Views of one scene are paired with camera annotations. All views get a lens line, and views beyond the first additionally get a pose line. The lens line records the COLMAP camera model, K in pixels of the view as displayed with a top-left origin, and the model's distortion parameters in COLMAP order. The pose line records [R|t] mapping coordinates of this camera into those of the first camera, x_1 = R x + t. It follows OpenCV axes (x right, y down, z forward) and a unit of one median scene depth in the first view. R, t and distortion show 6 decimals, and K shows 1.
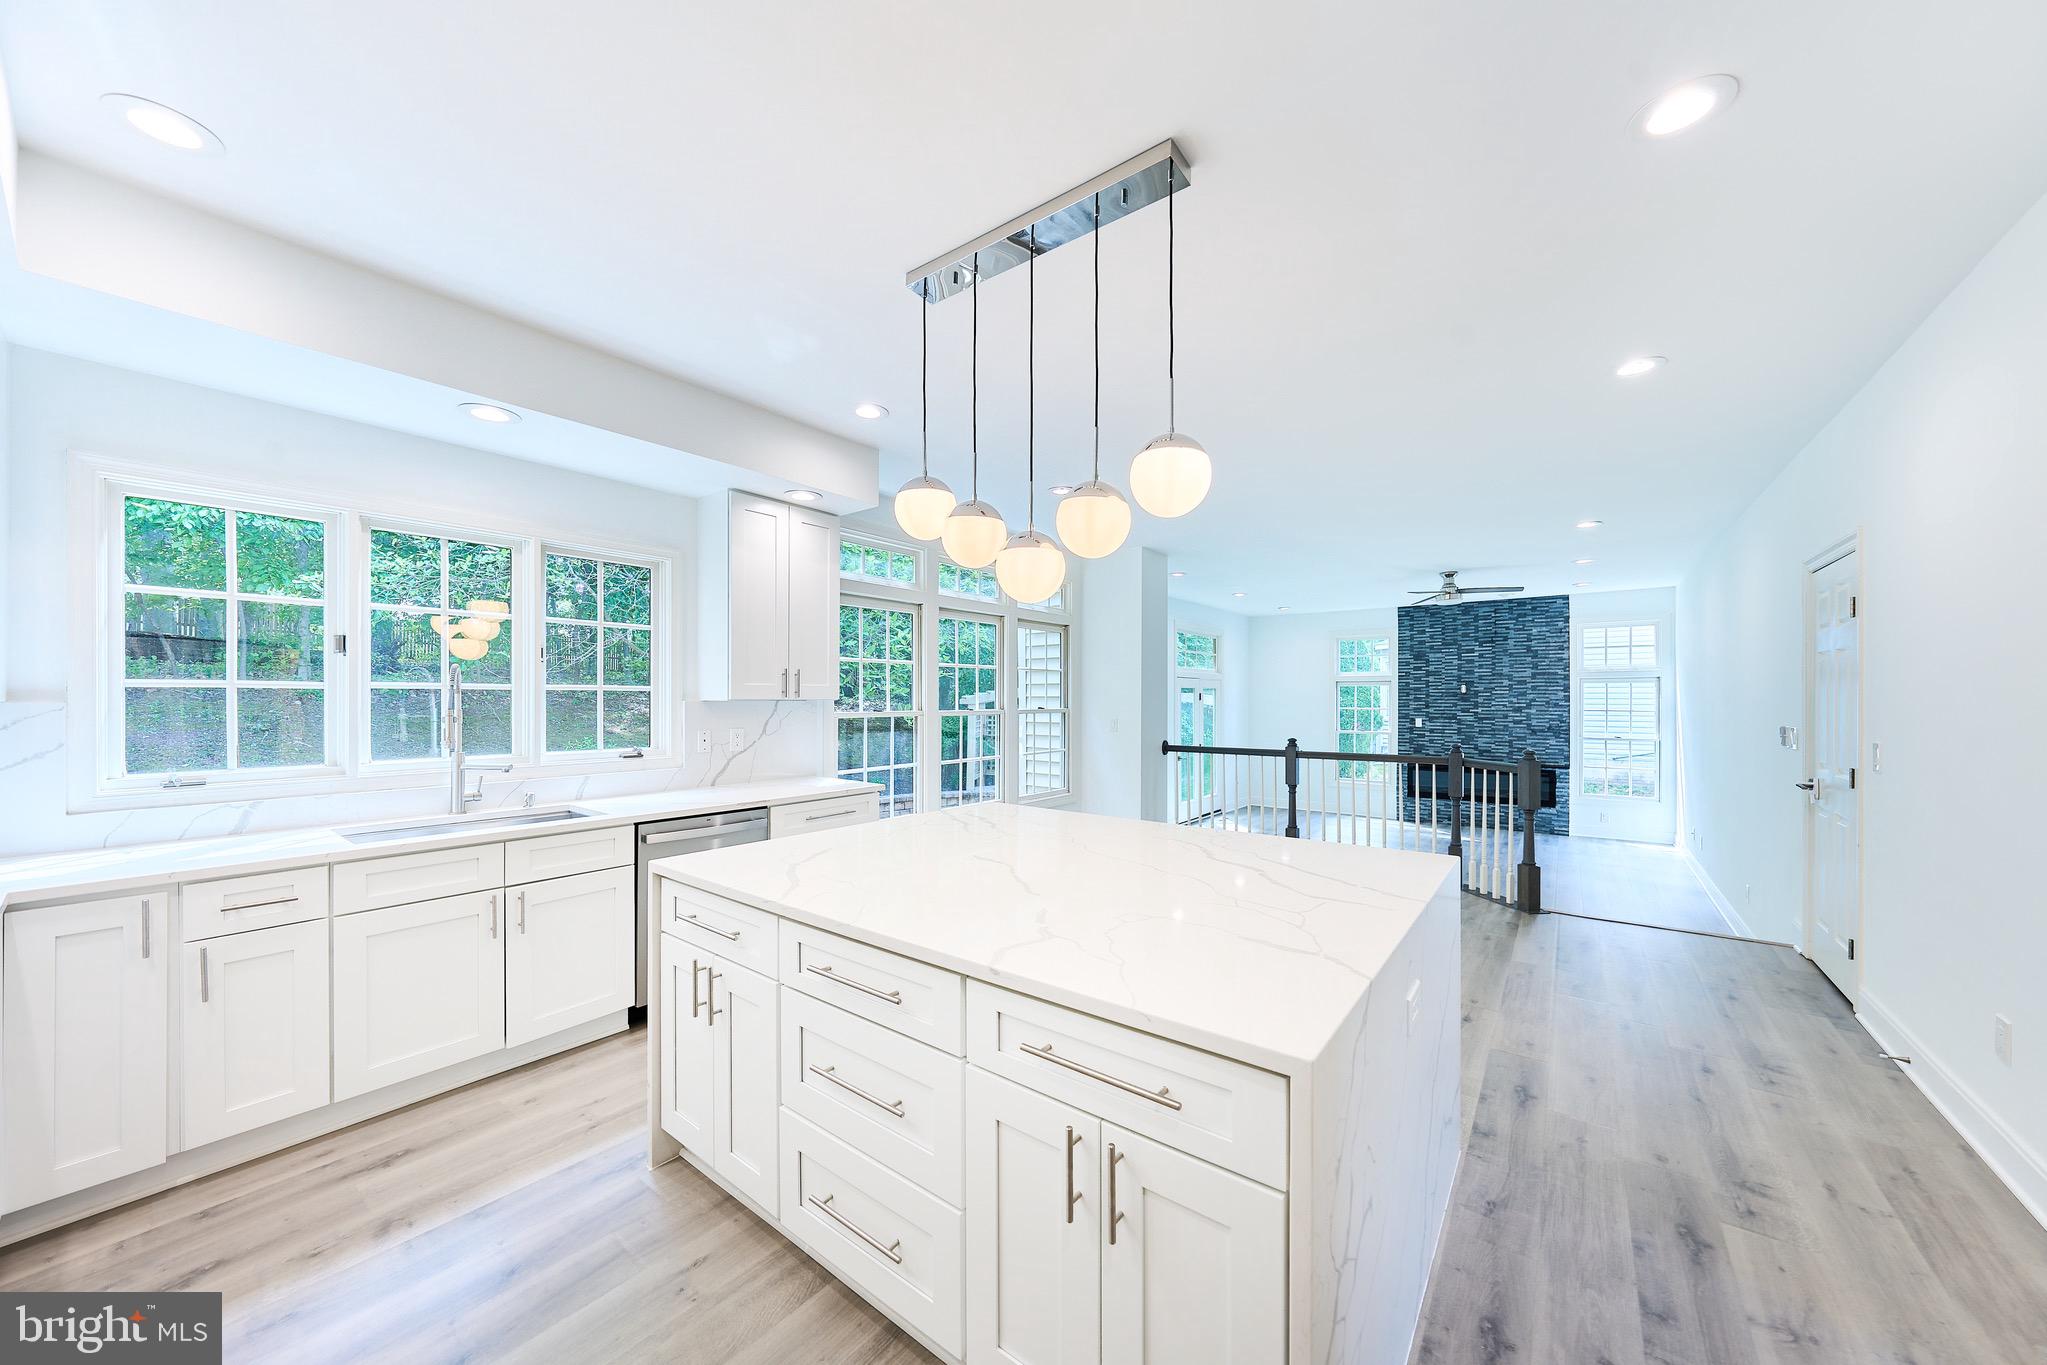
lens RADIAL K [[710.1, 0, 1022.5], [0, 710.1, 699.7], [0, 0, 1]] dist [-0.005351, 0.000127]
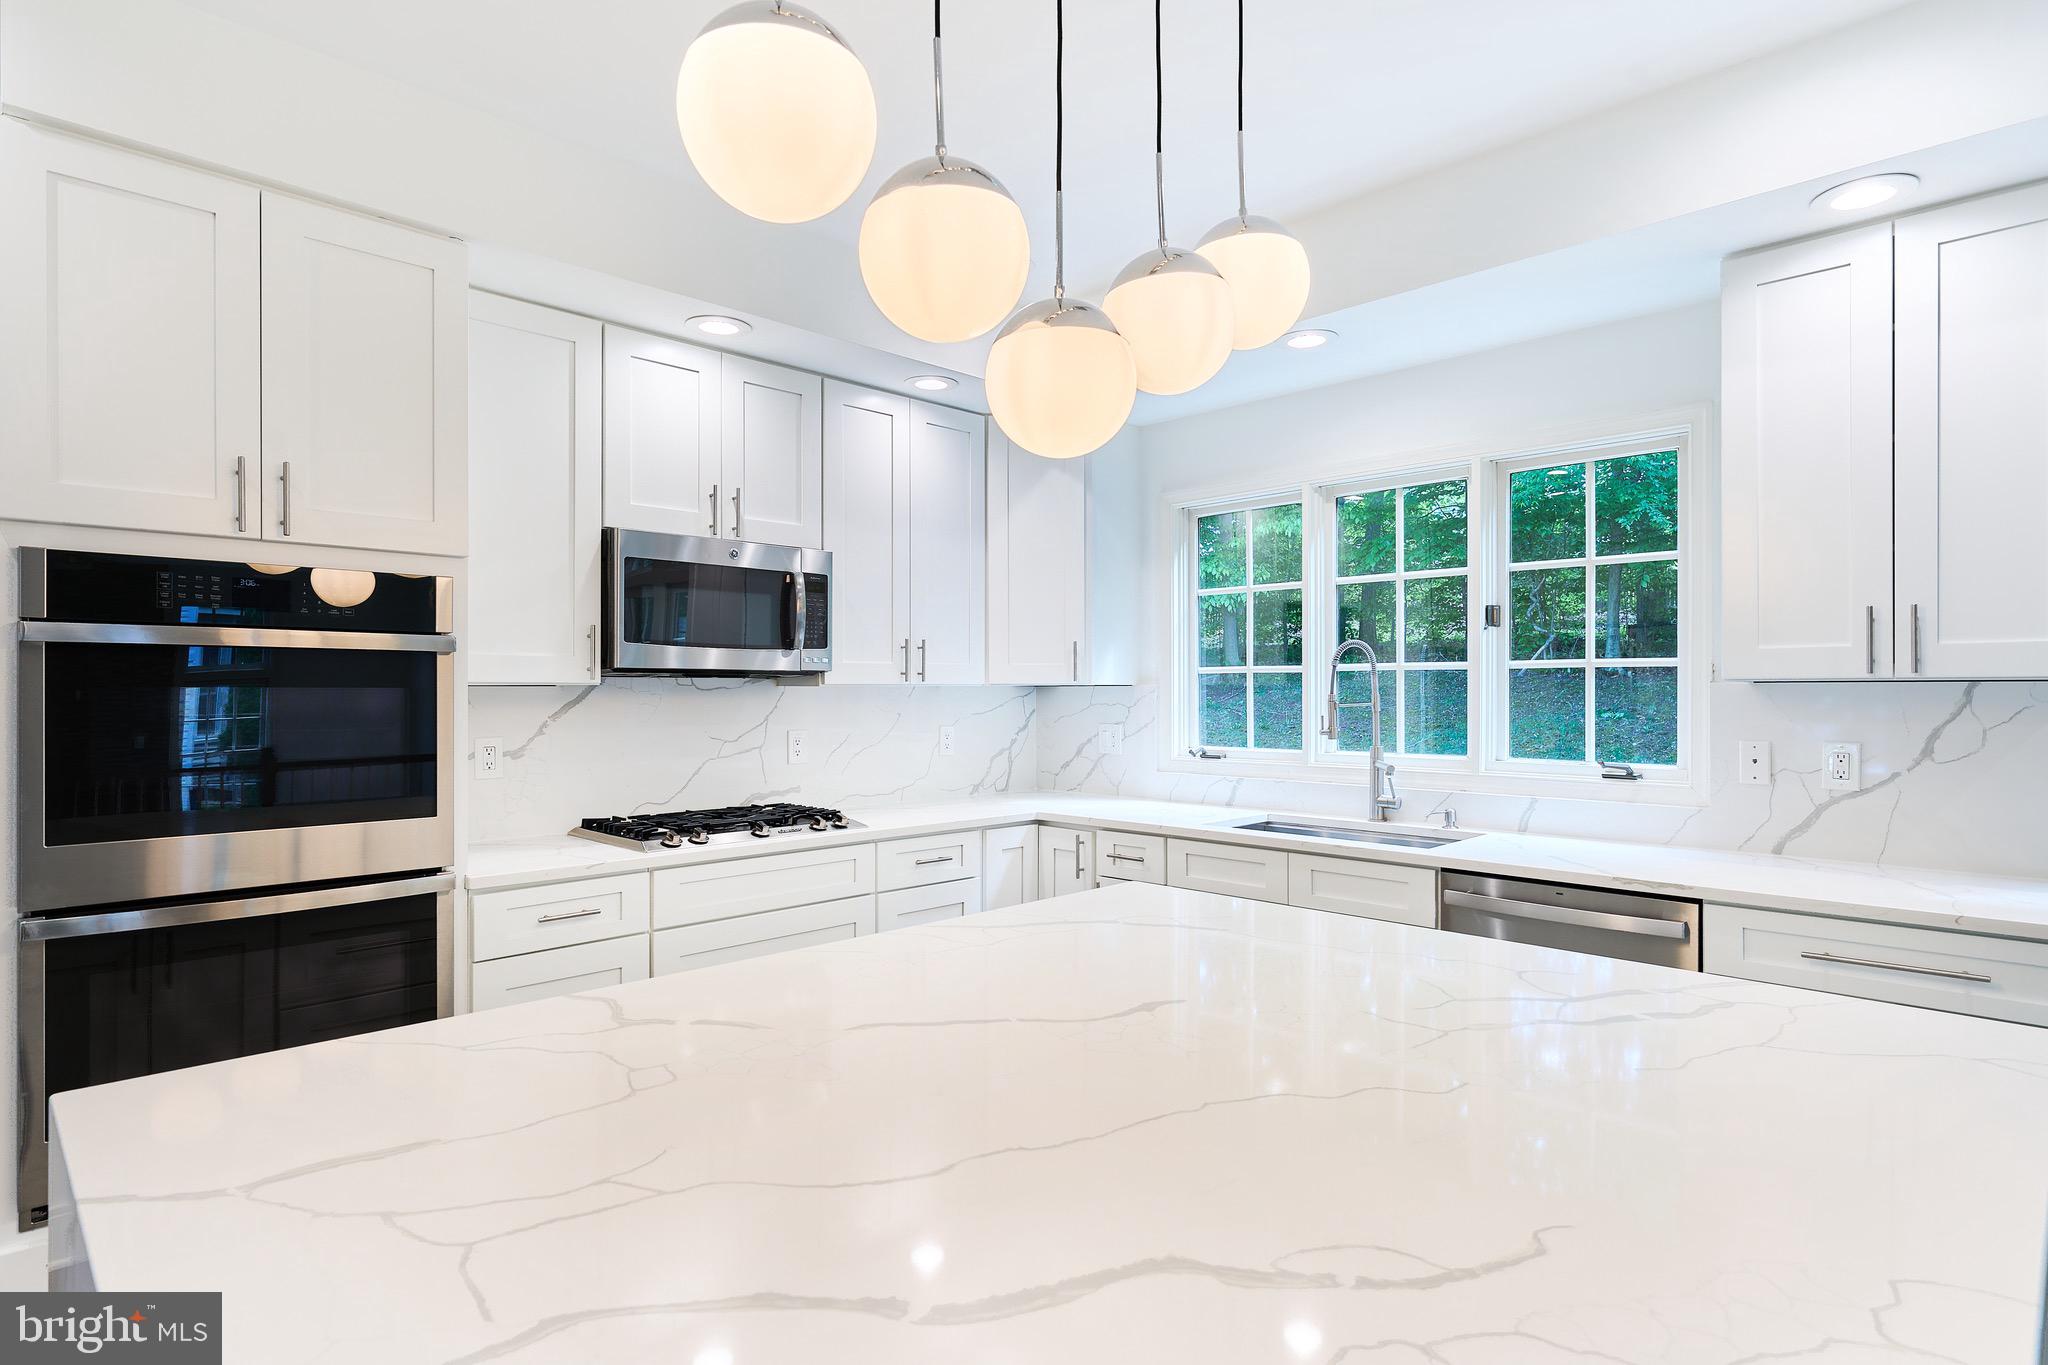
lens RADIAL K [[1069.6, 0, 1020.6], [0, 1069.6, 691.2], [0, 0, 1]] dist [-0.000549, -0.000670]
pose [[-0.123490, -0.000665, -0.992346, 0.217522], [-0.001449, 0.999999, -0.000490, 0.004854], [0.992345, 0.001378, -0.123491, 0.327912]]
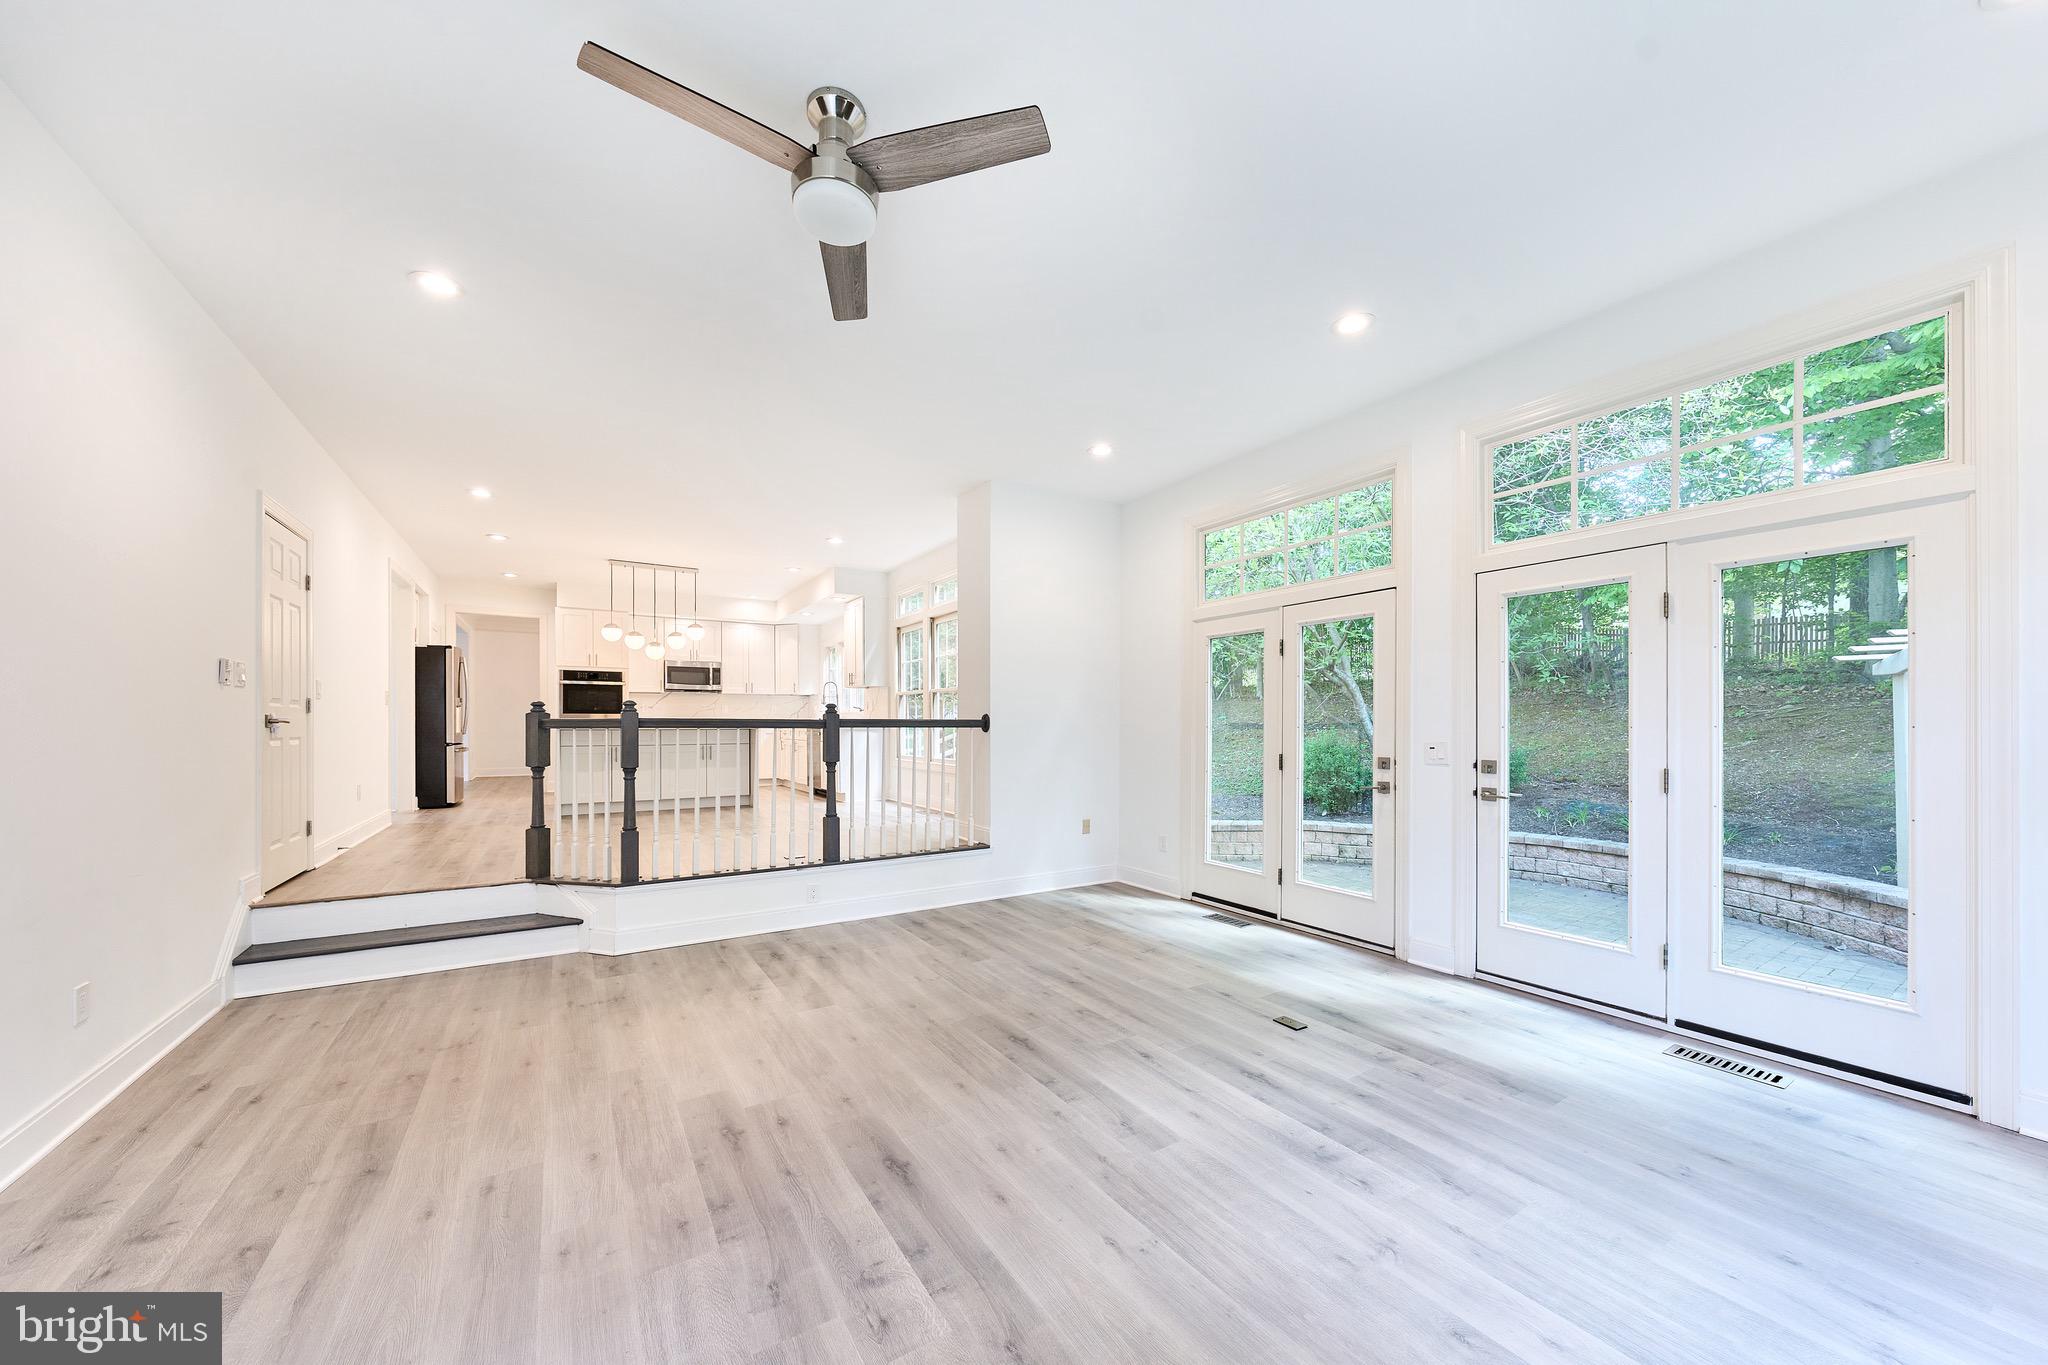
lens RADIAL K [[731.3, 0, 1021.4], [0, 731.3, 732.7], [0, 0, 1]] dist [-0.001581, -0.000084]
pose [[-0.346615, 0.010249, -0.937952, 0.978847], [-0.000887, 0.999936, 0.011254, 0.070092], [0.938007, 0.004732, -0.346583, 1.350948]]
